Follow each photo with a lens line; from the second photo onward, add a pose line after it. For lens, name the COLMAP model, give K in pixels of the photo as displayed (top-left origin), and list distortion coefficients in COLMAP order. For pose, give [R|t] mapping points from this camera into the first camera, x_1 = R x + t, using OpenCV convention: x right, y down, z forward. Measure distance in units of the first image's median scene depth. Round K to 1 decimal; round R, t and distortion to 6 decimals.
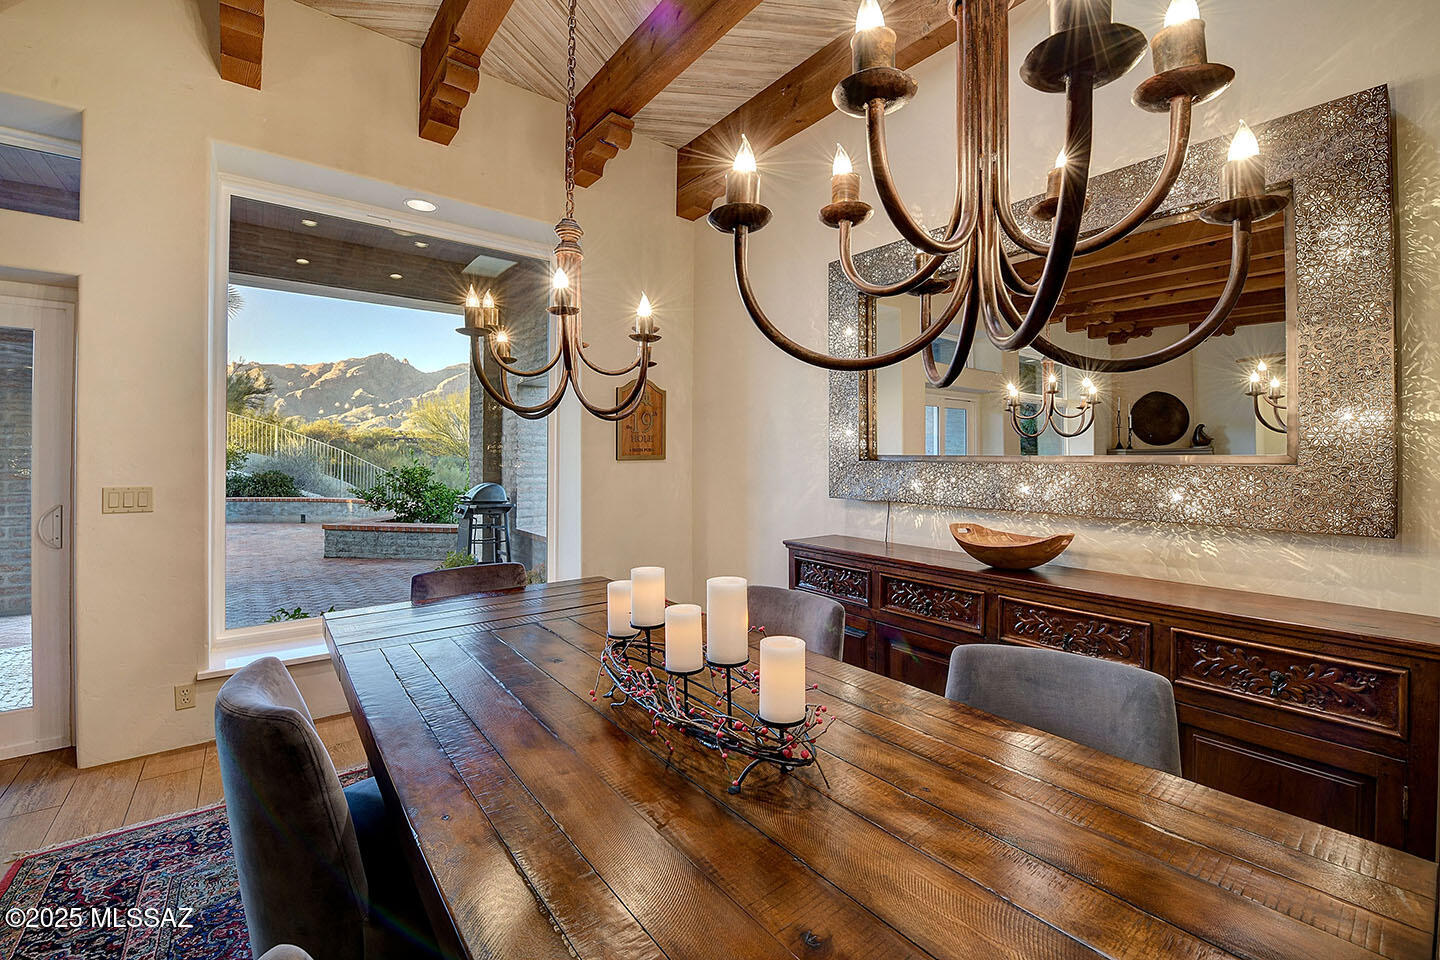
lens RADIAL K [[595.9, 0, 752.7], [0, 595.9, 479.6], [0, 0, 1]] dist [-0.009974, -0.001815]
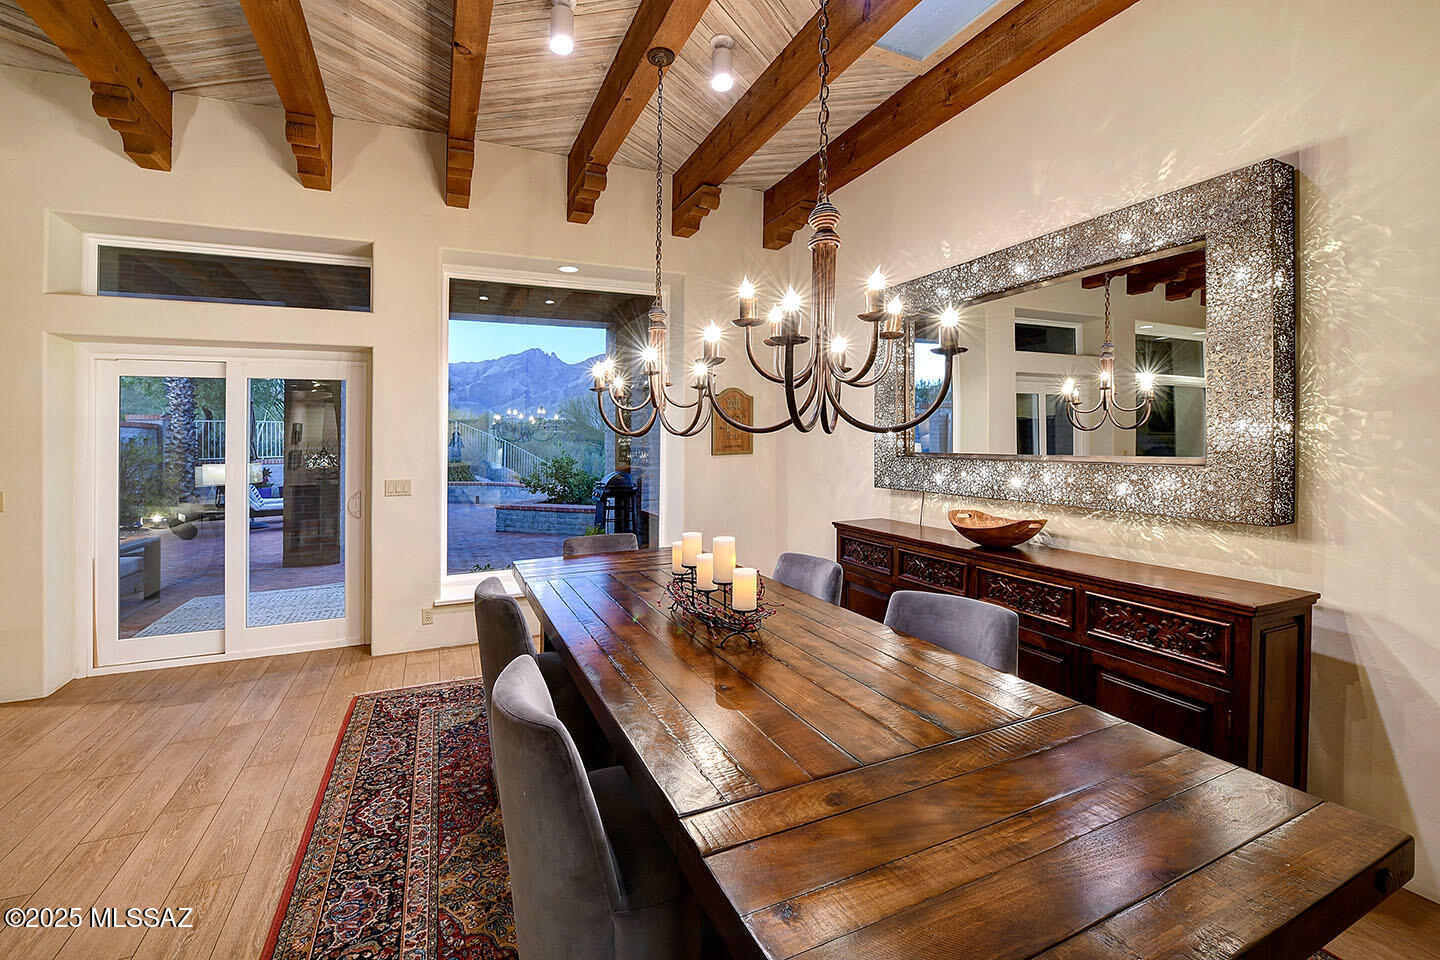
lens RADIAL K [[595.9, 0, 719.9], [0, 595.9, 448.9], [0, 0, 1]] dist [-0.009974, -0.001815]
pose [[0.966852, -0.010649, -0.255116, 0.201857], [0.004061, 0.999645, -0.026336, -0.026145], [0.255306, 0.024427, 0.966552, -0.371372]]
